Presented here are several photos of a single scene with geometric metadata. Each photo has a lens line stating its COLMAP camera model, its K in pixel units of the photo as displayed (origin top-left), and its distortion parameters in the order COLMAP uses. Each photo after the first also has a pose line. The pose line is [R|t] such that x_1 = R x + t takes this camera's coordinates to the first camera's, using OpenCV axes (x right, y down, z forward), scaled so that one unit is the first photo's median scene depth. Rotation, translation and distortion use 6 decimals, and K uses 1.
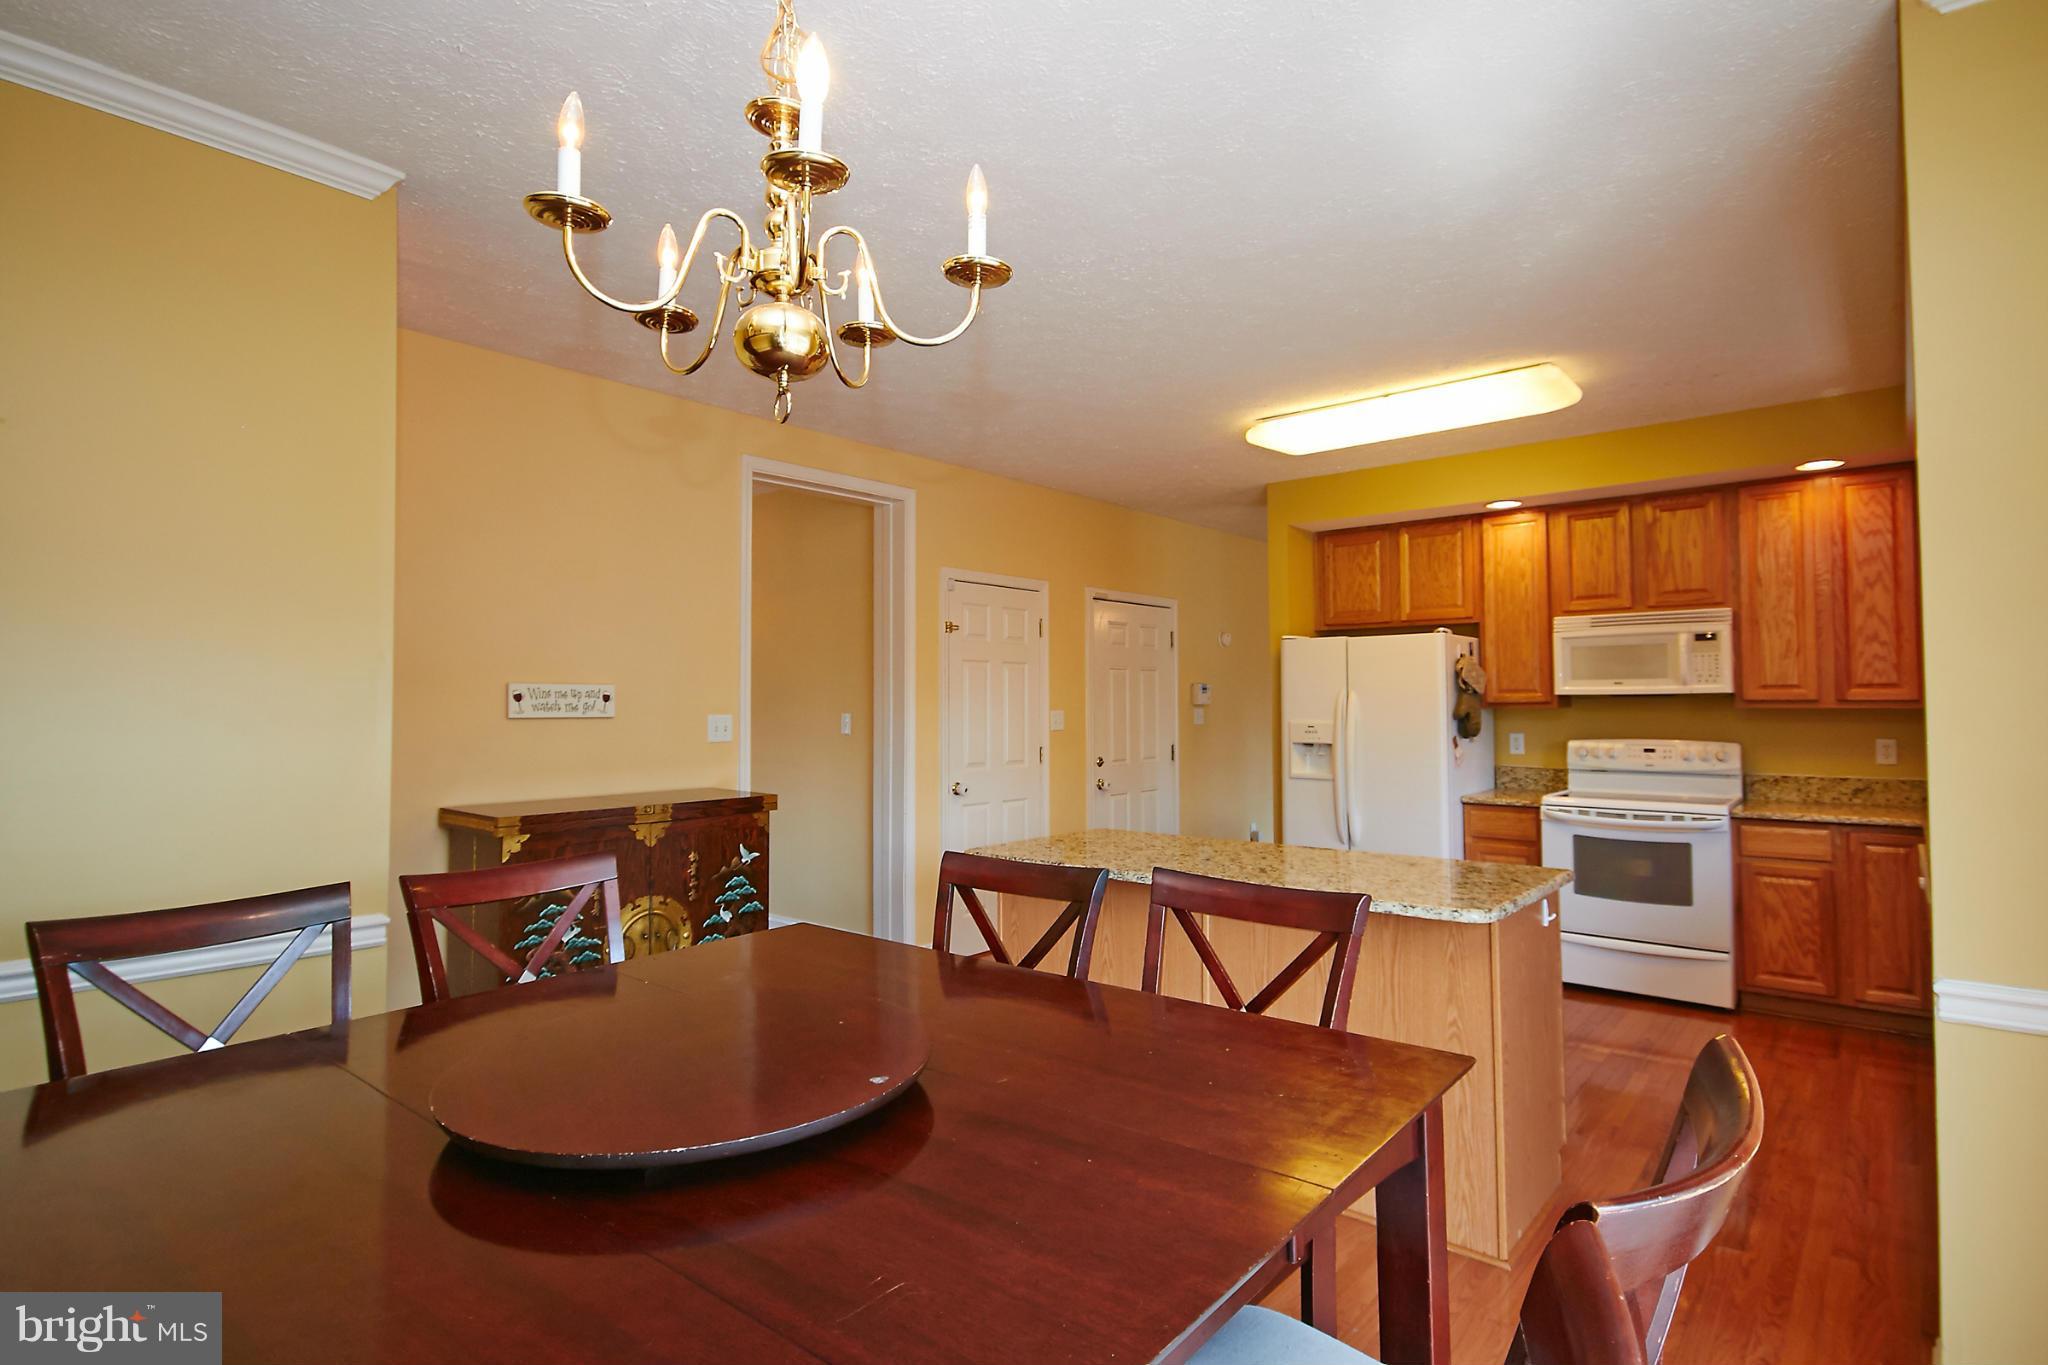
lens RADIAL K [[962.0, 0, 1019.5], [0, 962.0, 675.4], [0, 0, 1]] dist [0.001548, 0.000105]
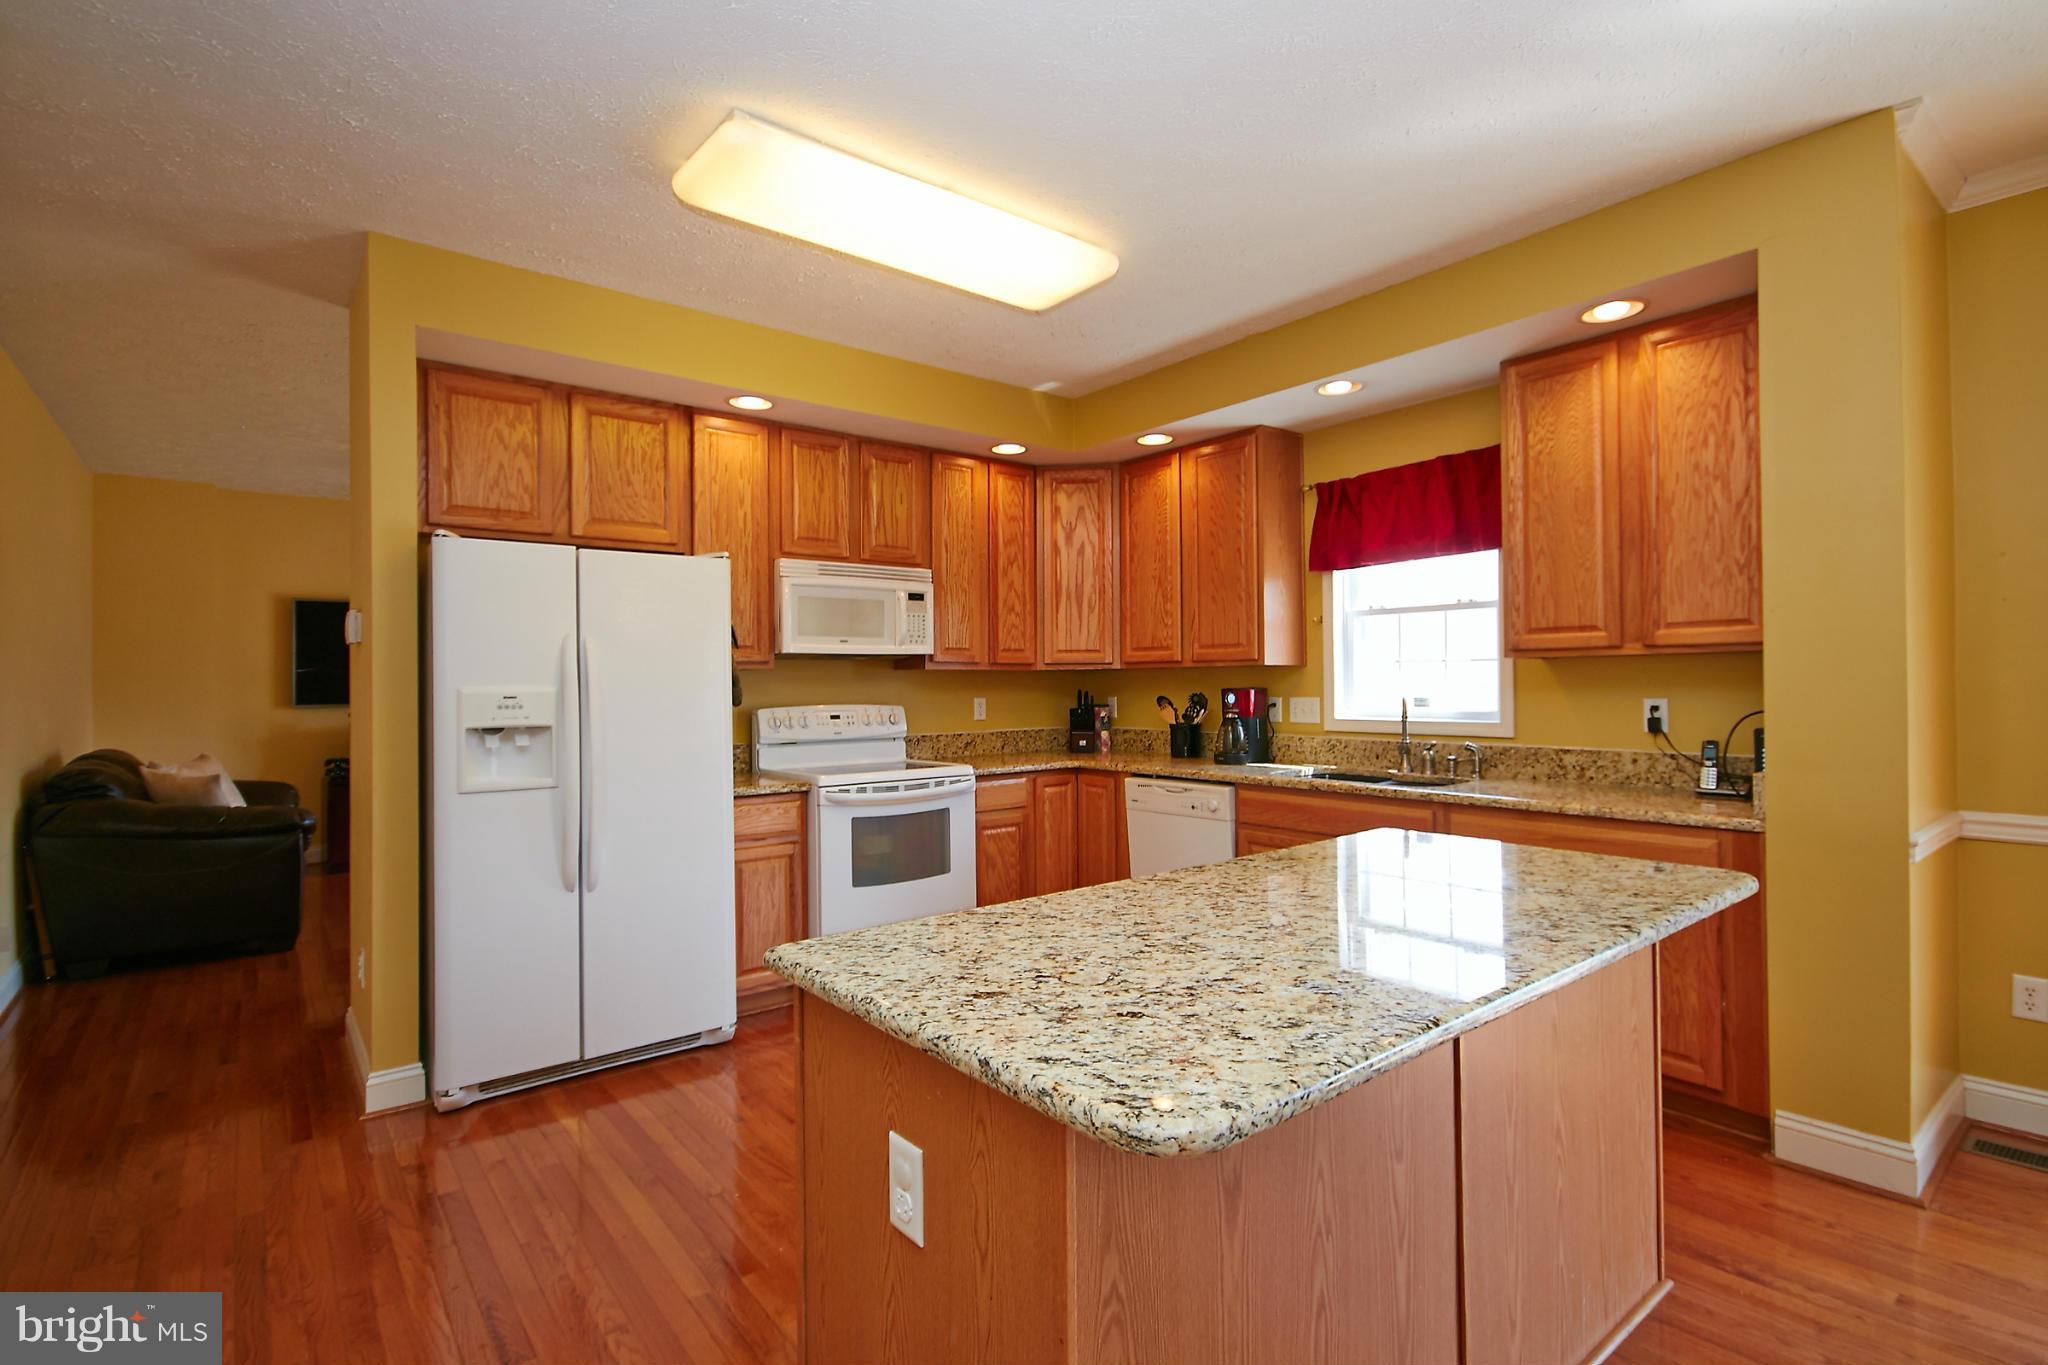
lens RADIAL K [[962.0, 0, 1019.5], [0, 962.0, 675.4], [0, 0, 1]] dist [0.001548, 0.000105]
pose [[0.200399, 0.009128, 0.979672, -0.225691], [-0.024581, 0.999689, -0.004286, 0.041632], [-0.979406, -0.023223, 0.200561, 0.704379]]
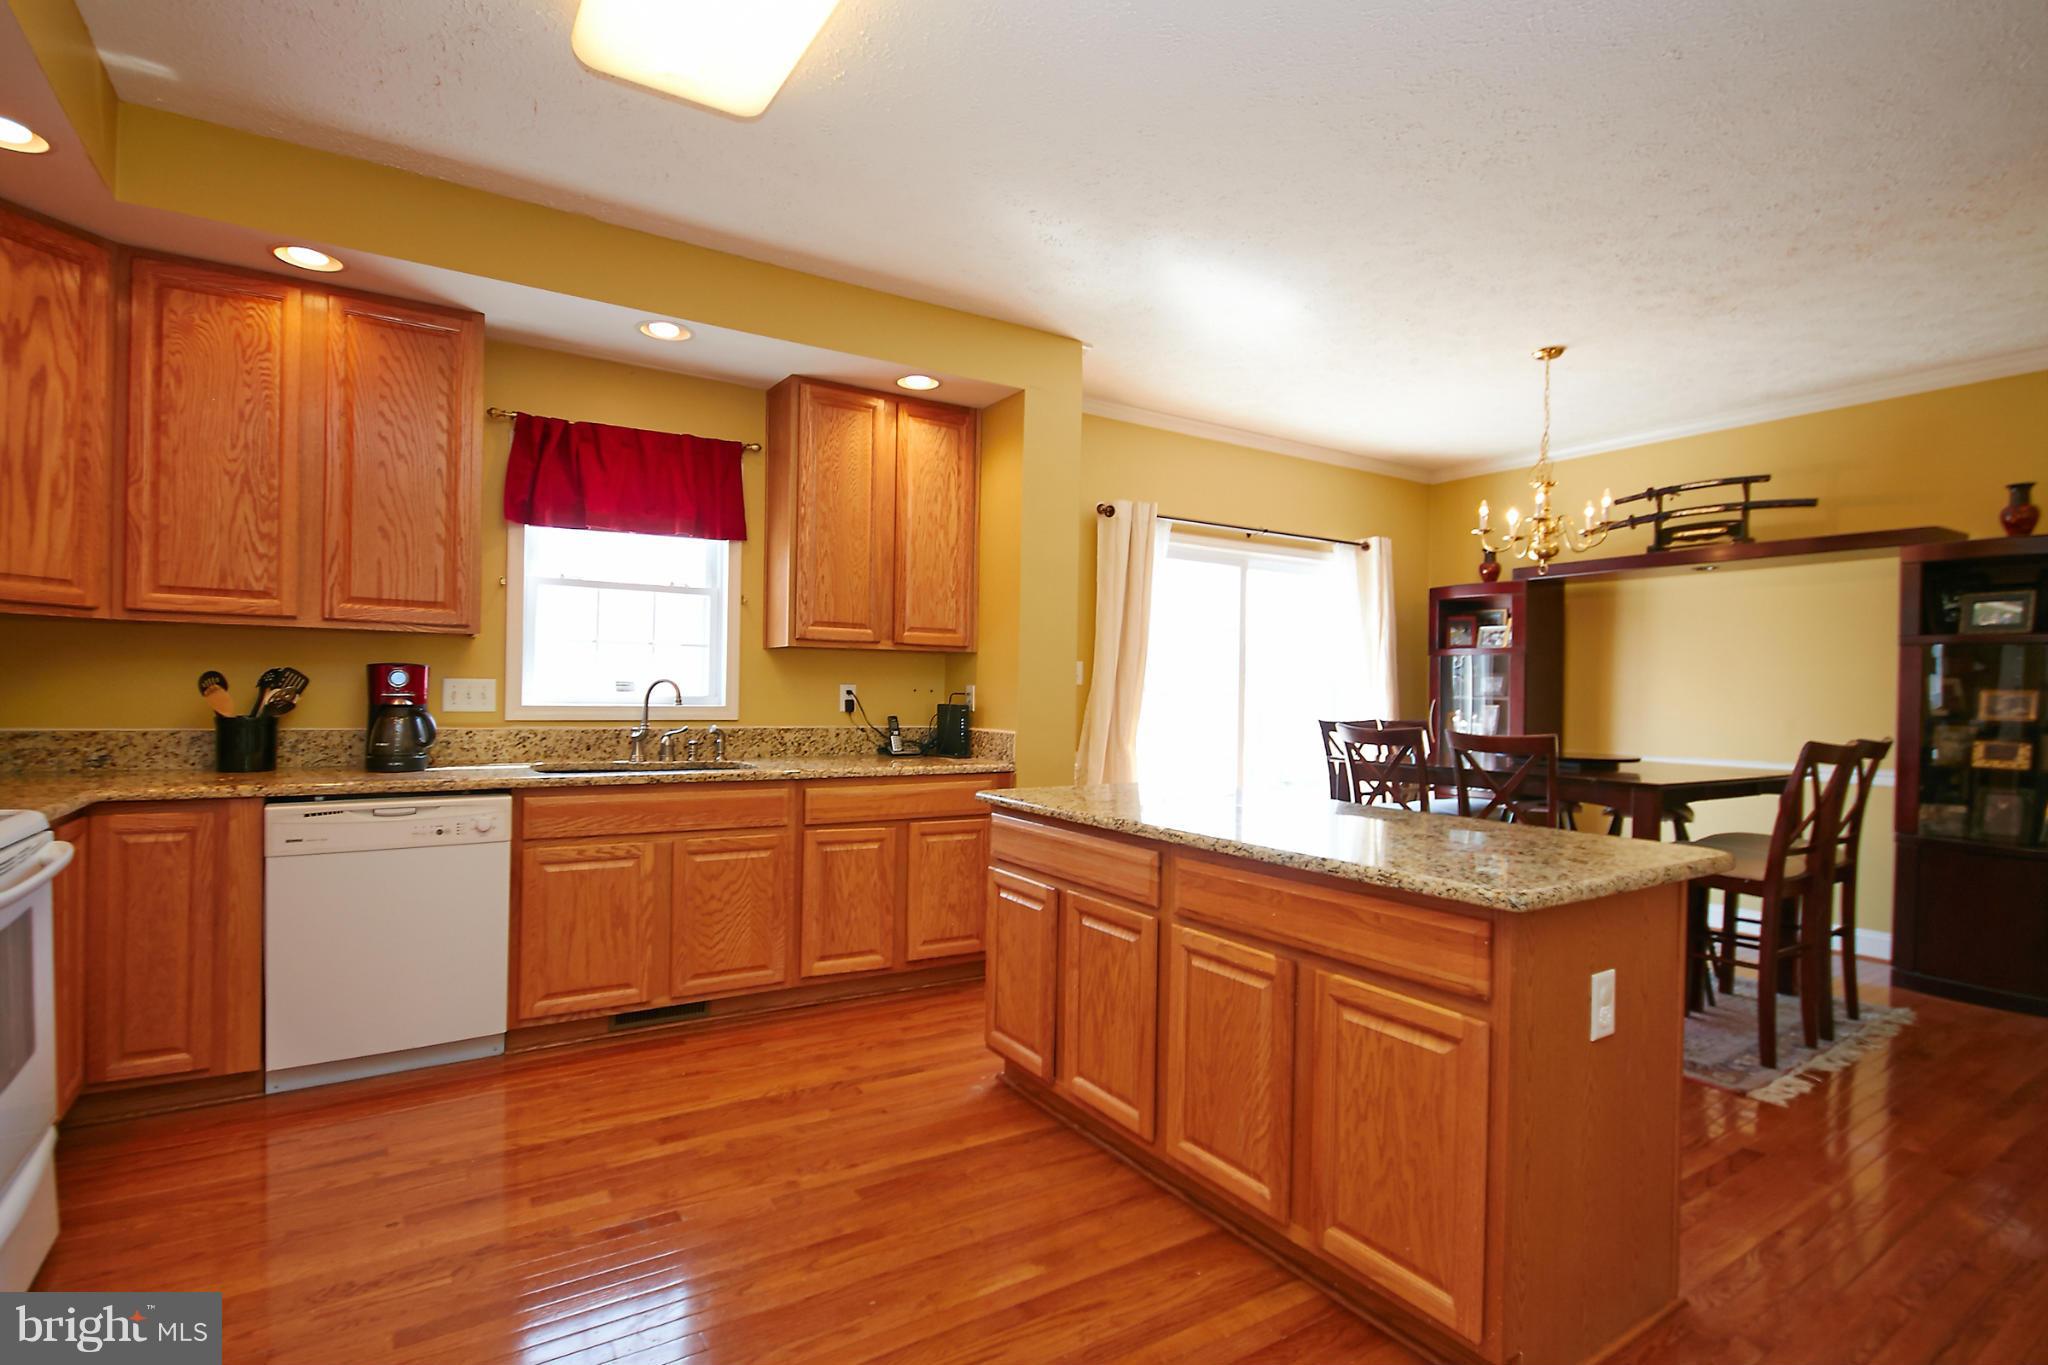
lens RADIAL K [[992.6, 0, 1026.7], [0, 992.6, 703.6], [0, 0, 1]] dist [0.001914, 0.000975]
pose [[-0.955501, -0.015295, 0.294592, 0.136289], [-0.023101, 0.999468, -0.023038, 0.079620], [-0.294083, -0.028818, -0.955345, 1.230620]]
